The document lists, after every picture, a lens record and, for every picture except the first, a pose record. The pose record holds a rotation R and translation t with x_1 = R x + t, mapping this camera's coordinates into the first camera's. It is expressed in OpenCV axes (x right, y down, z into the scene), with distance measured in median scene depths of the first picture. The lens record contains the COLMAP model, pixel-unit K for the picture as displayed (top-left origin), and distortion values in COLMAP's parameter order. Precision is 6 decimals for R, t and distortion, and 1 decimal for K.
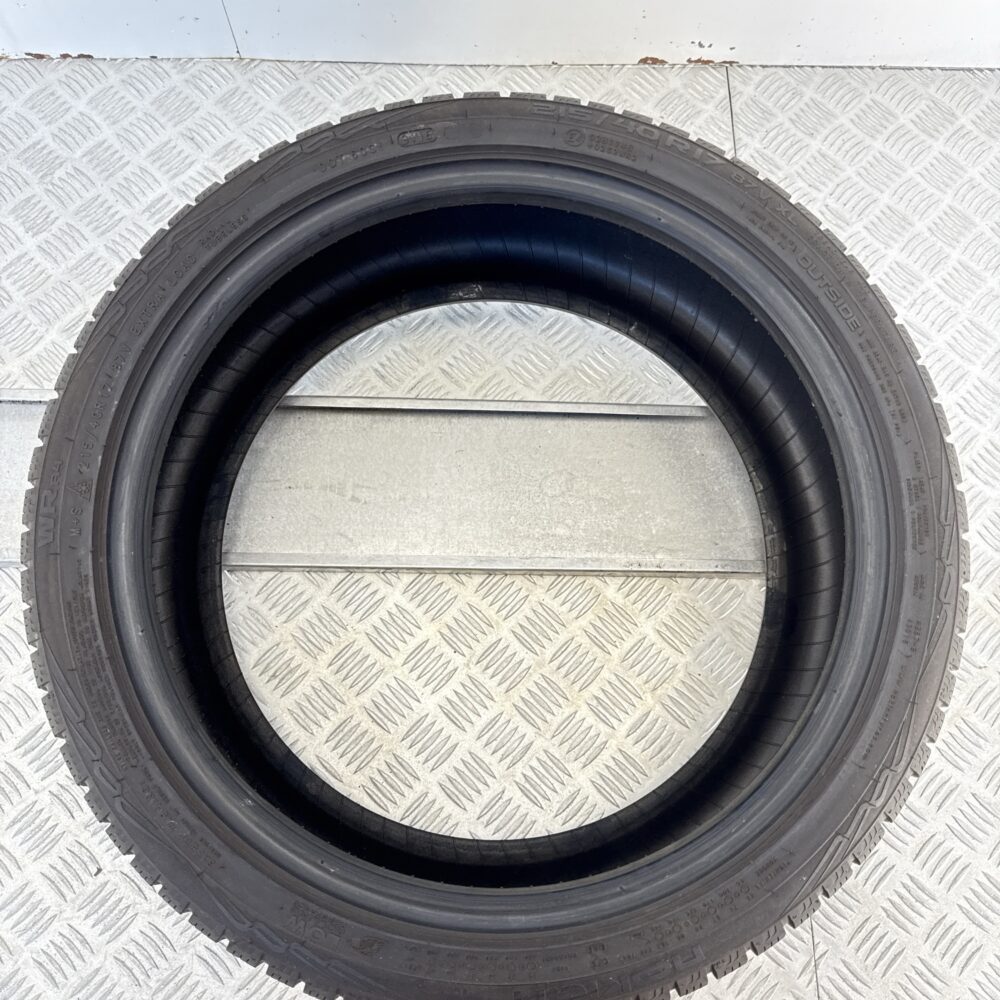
lens RADIAL K [[916.6, 0, 500.0], [0, 916.6, 500.0], [0, 0, 1]] dist [0.088676, -0.010869]
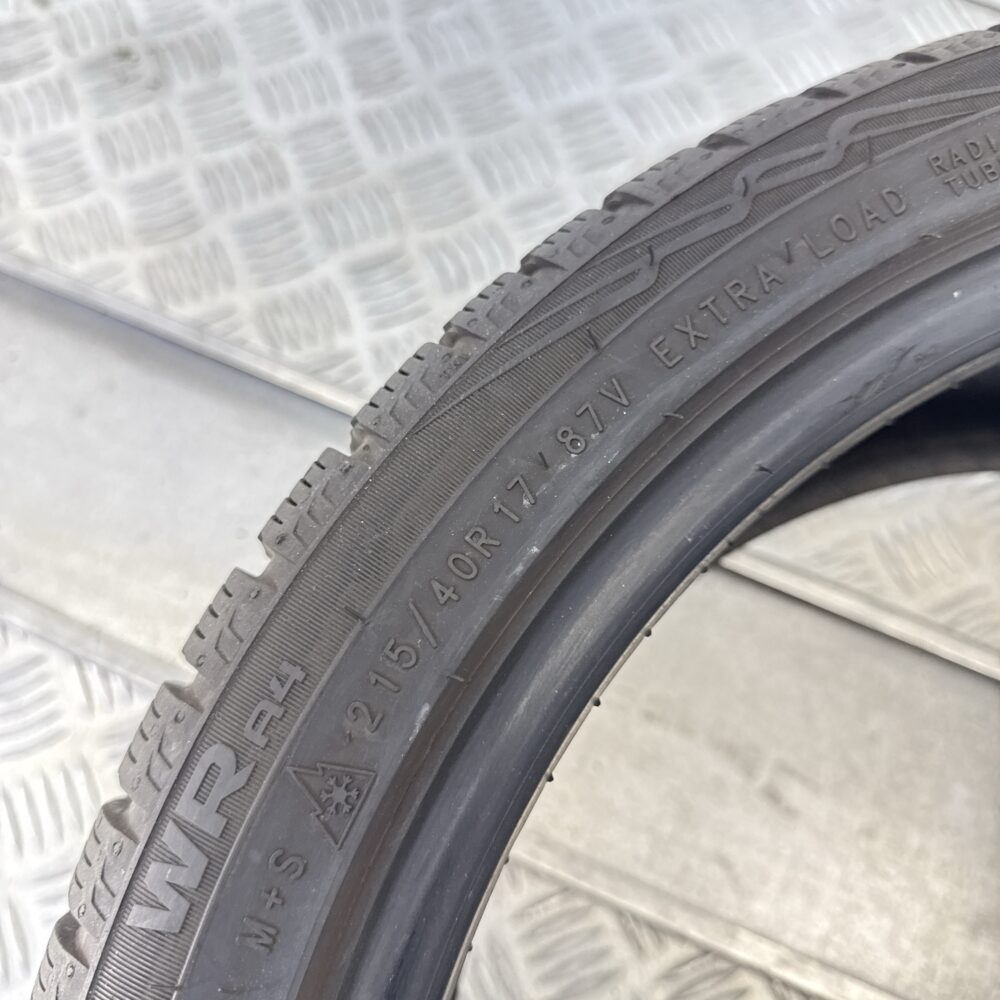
lens RADIAL K [[916.6, 0, 500.0], [0, 916.6, 500.0], [0, 0, 1]] dist [0.088676, -0.010869]
pose [[0.918298, 0.376916, -0.121092, -0.379006], [-0.380960, 0.924523, -0.011287, -0.108482], [0.107698, 0.056496, 0.992577, 0.673674]]
